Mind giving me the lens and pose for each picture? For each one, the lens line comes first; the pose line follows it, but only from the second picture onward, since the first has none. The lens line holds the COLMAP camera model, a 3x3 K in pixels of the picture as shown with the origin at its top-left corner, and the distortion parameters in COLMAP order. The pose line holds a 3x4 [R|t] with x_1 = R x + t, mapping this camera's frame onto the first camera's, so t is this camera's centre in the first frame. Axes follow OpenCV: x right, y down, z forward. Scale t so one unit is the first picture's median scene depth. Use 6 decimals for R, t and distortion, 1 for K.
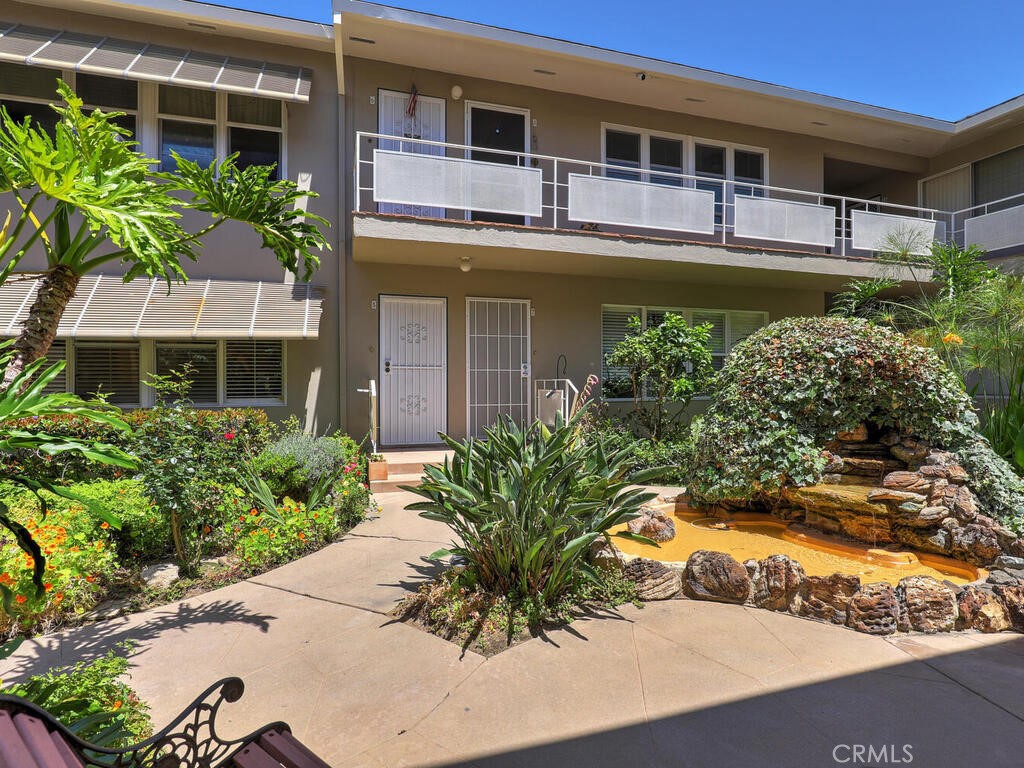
lens RADIAL K [[534.7, 0, 512.0], [0, 534.7, 384.0], [0, 0, 1]] dist [-0.015721, 0.000700]
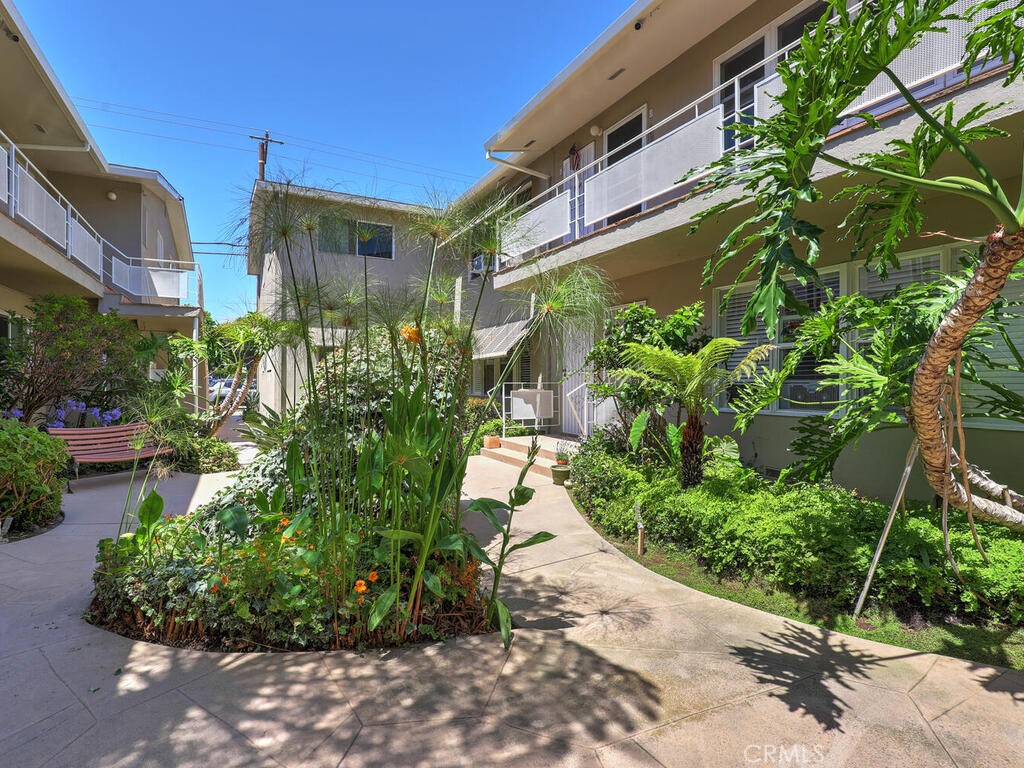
lens RADIAL K [[534.7, 0, 512.0], [0, 534.7, 384.0], [0, 0, 1]] dist [-0.015721, 0.000700]
pose [[0.190047, 0.004679, -0.981764, 1.011171], [-0.016221, 0.999867, 0.001625, -0.004532], [0.981641, 0.015616, 0.190098, 0.627308]]
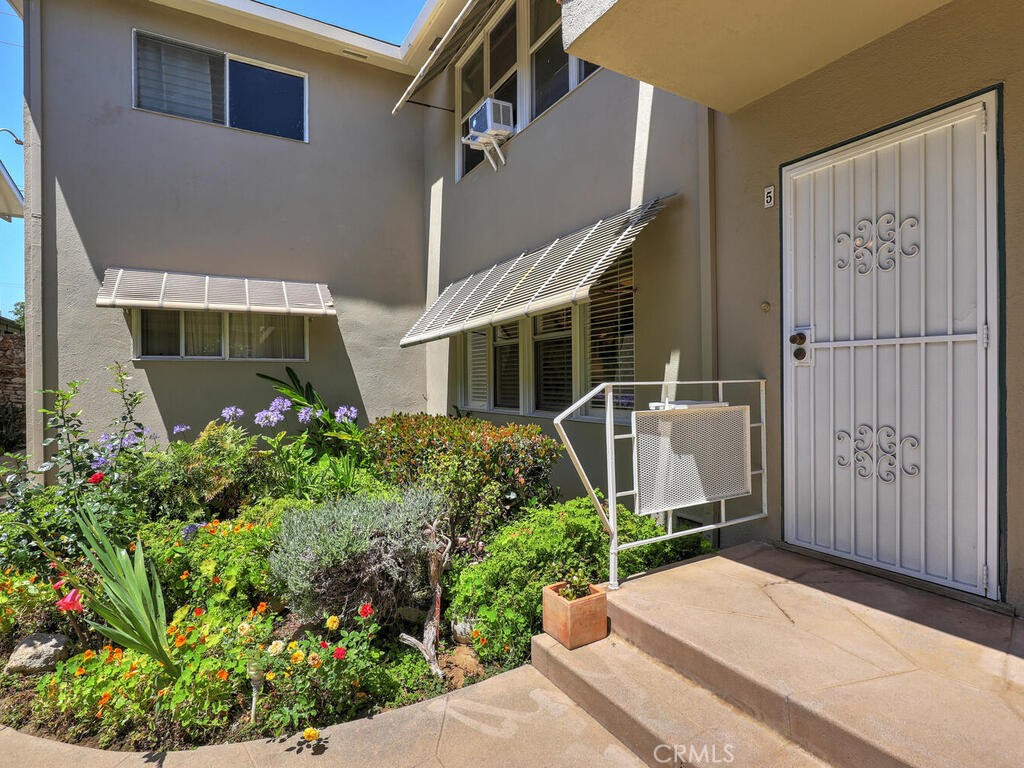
lens RADIAL K [[534.7, 0, 512.0], [0, 534.7, 384.0], [0, 0, 1]] dist [-0.015721, 0.000700]
pose [[0.231741, -0.000241, -0.972778, 0.093141], [-0.008794, 0.999959, -0.002342, -0.001670], [0.972738, 0.009097, 0.231729, 0.708330]]
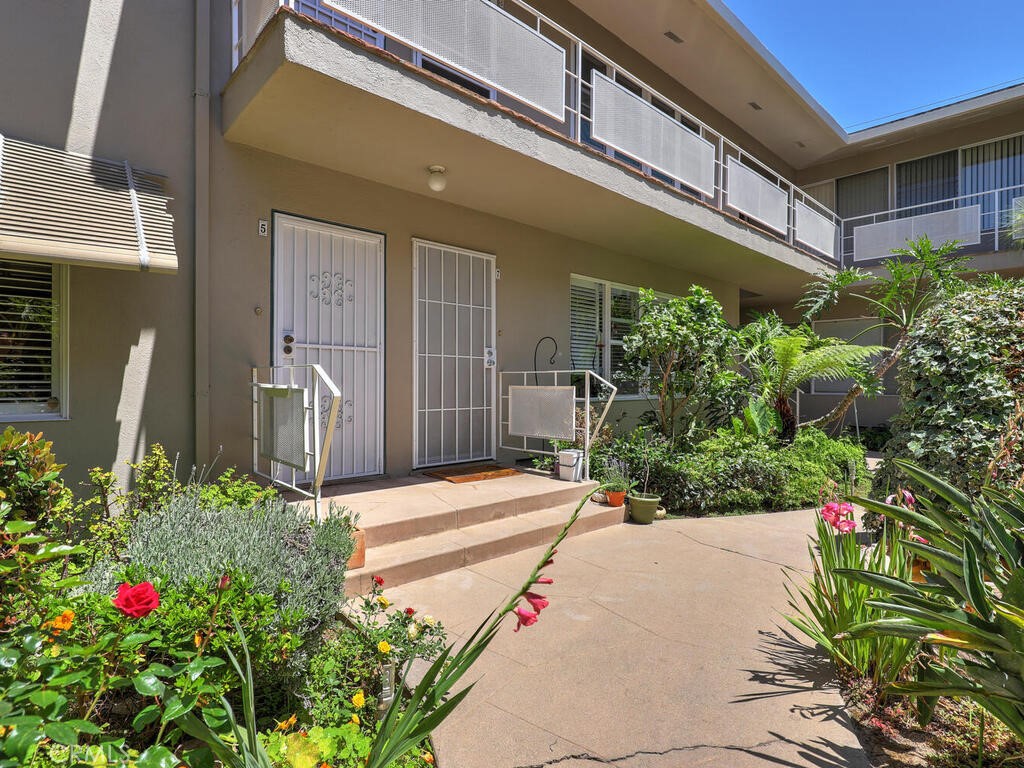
lens RADIAL K [[534.7, 0, 512.0], [0, 534.7, 384.0], [0, 0, 1]] dist [-0.015721, 0.000700]
pose [[0.898764, 0.000794, 0.438433, -0.266742], [0.003887, 0.999945, -0.009778, 0.015383], [-0.438416, 0.010492, 0.898711, 0.404129]]
